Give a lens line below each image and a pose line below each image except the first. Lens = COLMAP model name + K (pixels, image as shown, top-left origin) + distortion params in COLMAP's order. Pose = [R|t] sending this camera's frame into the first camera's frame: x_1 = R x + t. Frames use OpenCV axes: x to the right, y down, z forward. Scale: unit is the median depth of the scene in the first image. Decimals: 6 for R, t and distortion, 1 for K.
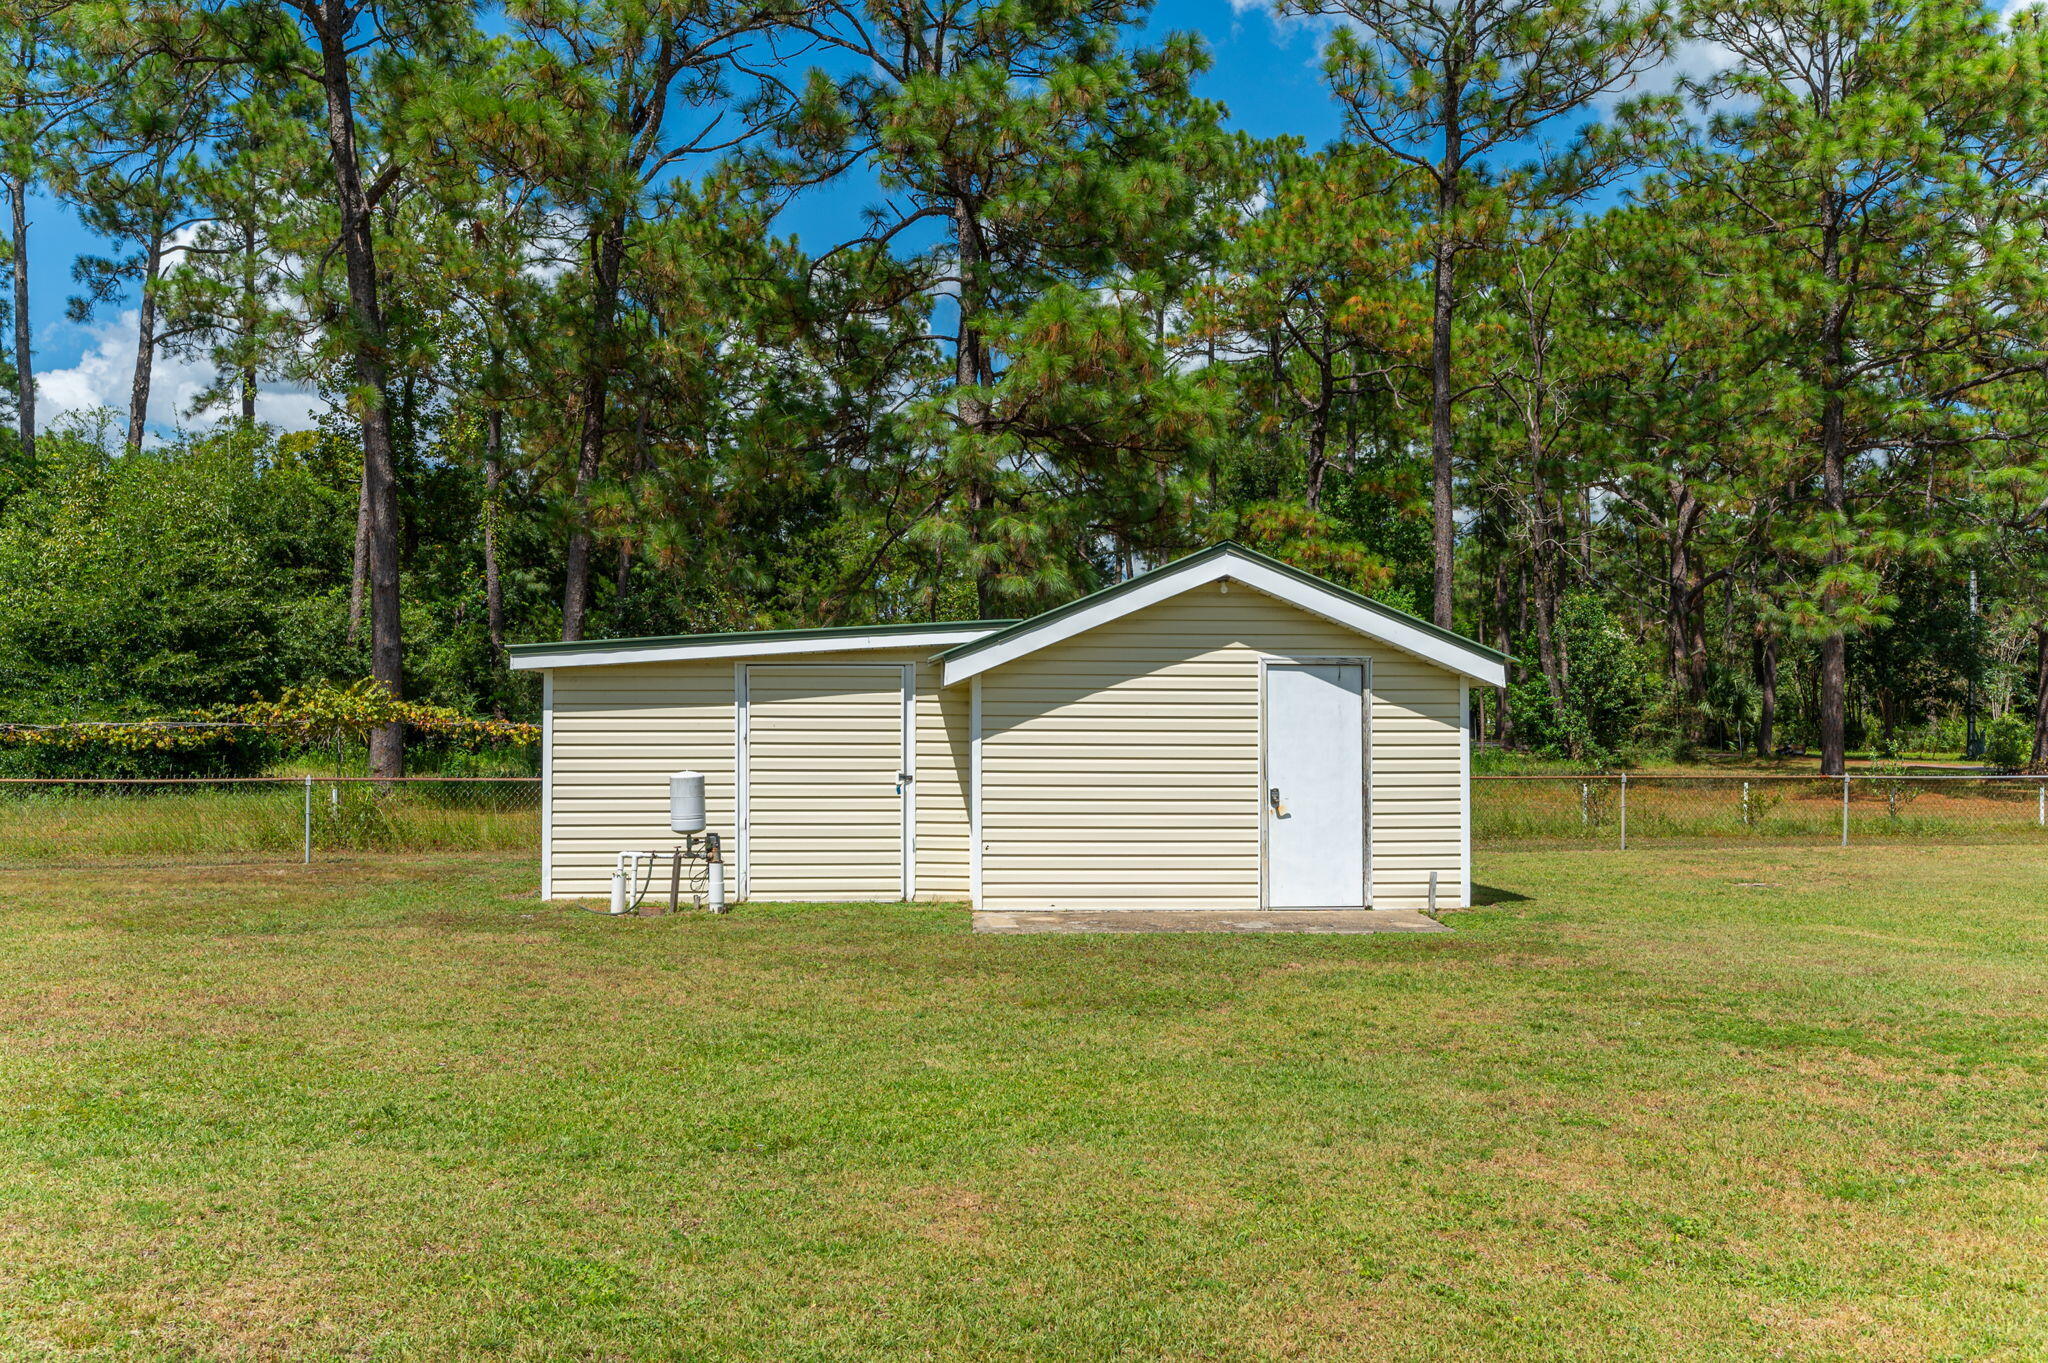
lens RADIAL K [[1820.8, 0, 1023.0], [0, 1820.8, 686.2], [0, 0, 1]] dist [-0.010088, -0.004454]
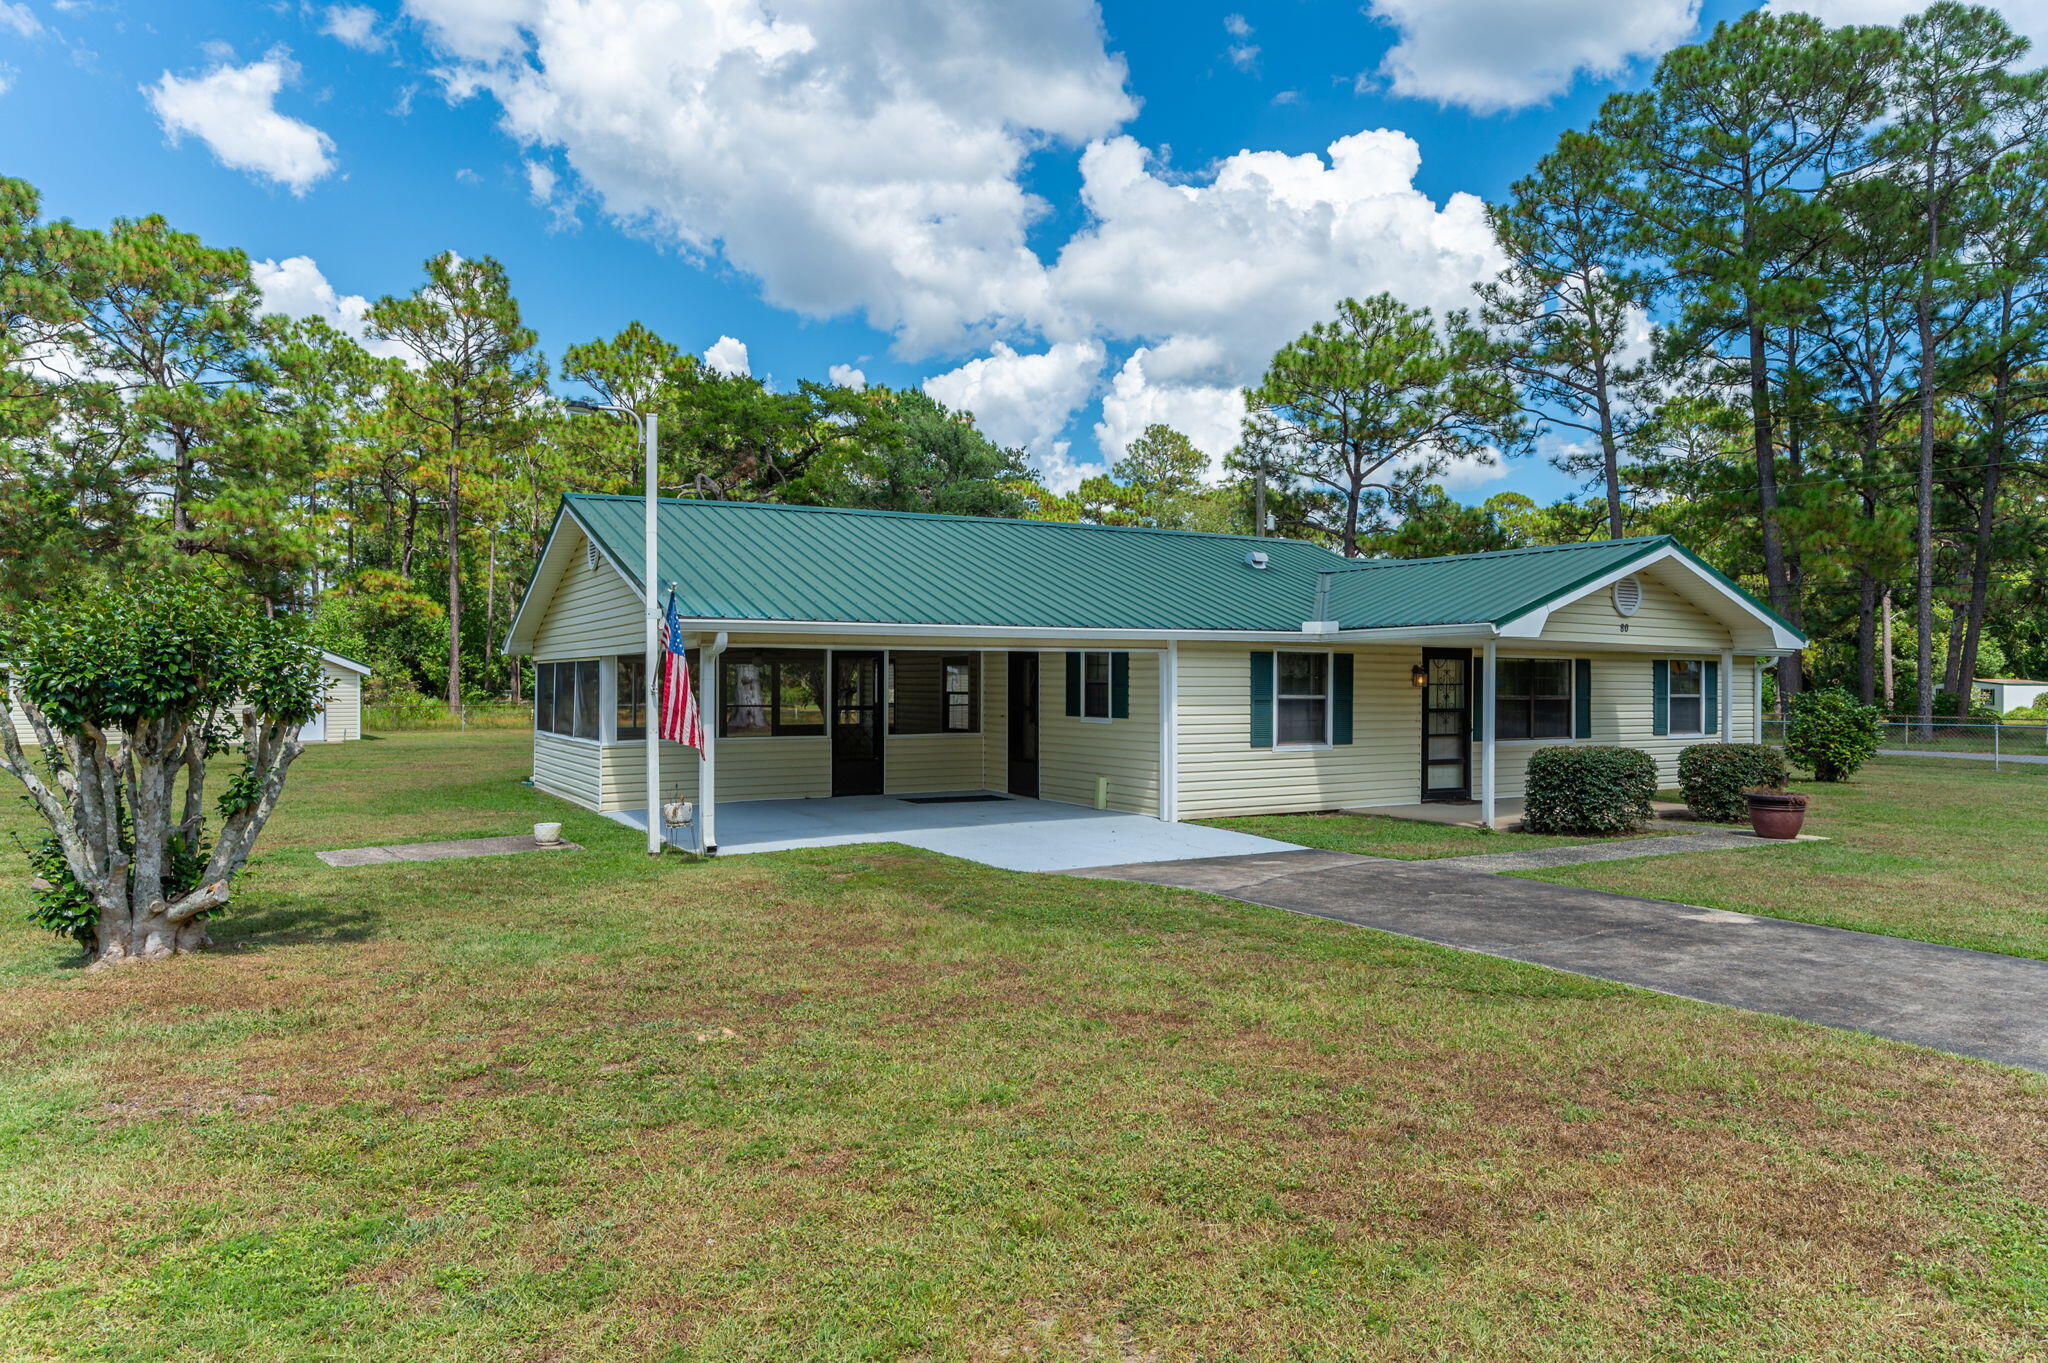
lens RADIAL K [[1251.2, 0, 1025.8], [0, 1251.2, 688.2], [0, 0, 1]] dist [0.000488, -0.002254]
pose [[0.842637, 0.006553, 0.538442, 0.010010], [-0.014364, 0.999844, 0.010312, -0.003768], [-0.538290, -0.016423, 0.842599, -0.462976]]
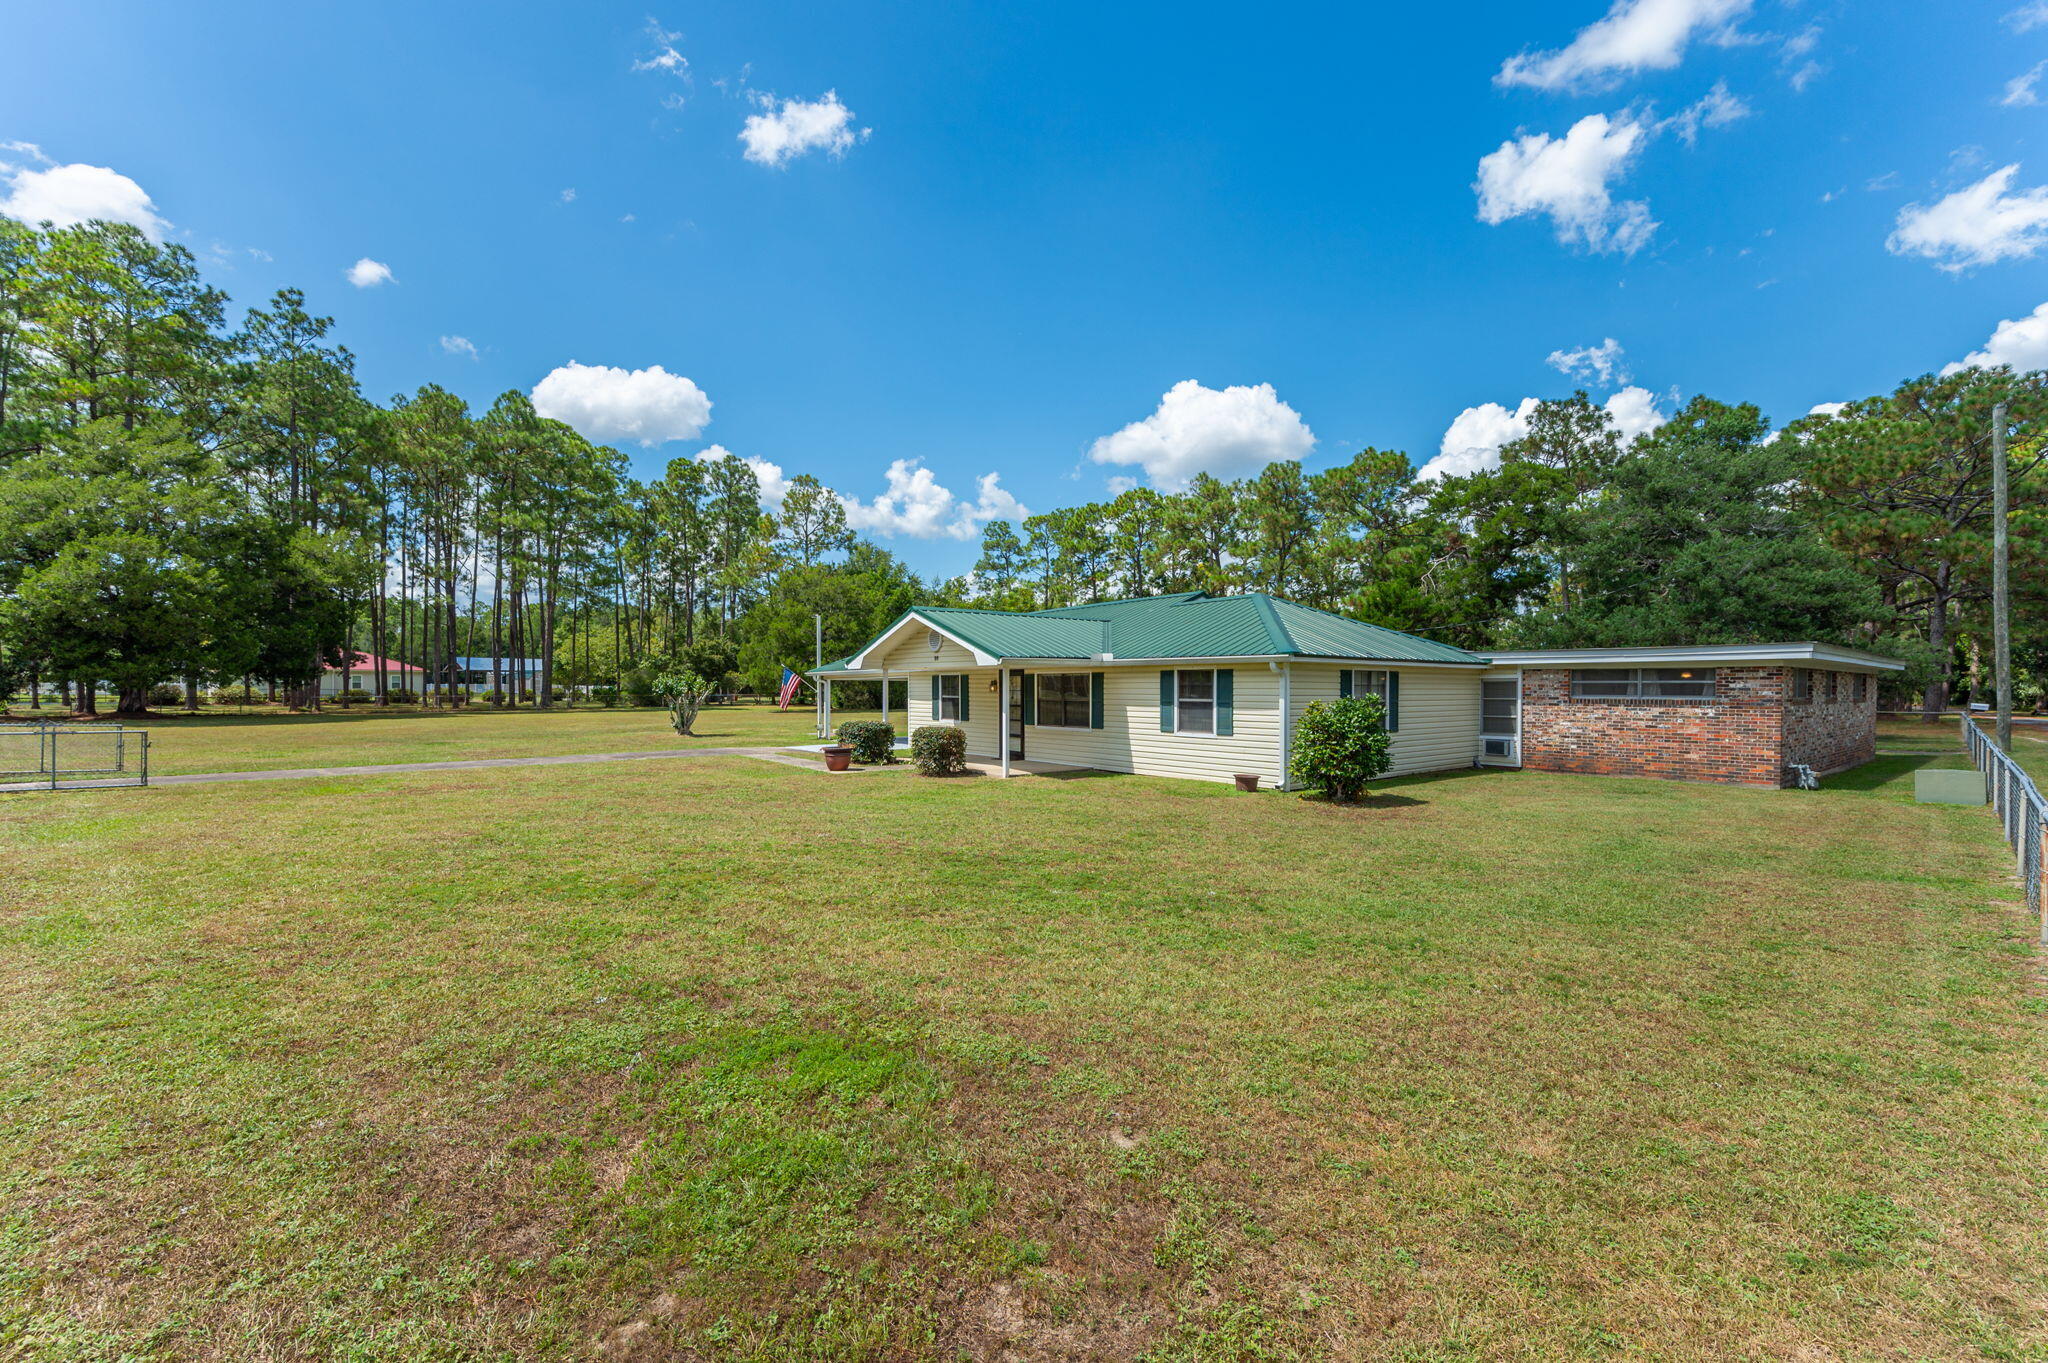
lens RADIAL K [[840.0, 0, 1019.7], [0, 840.0, 705.6], [0, 0, 1]] dist [-0.011394, -0.000035]
pose [[0.655014, 0.022568, -0.755279, 0.542955], [0.002036, 0.999498, 0.031632, -0.007948], [0.755614, -0.022257, 0.654639, -0.491876]]
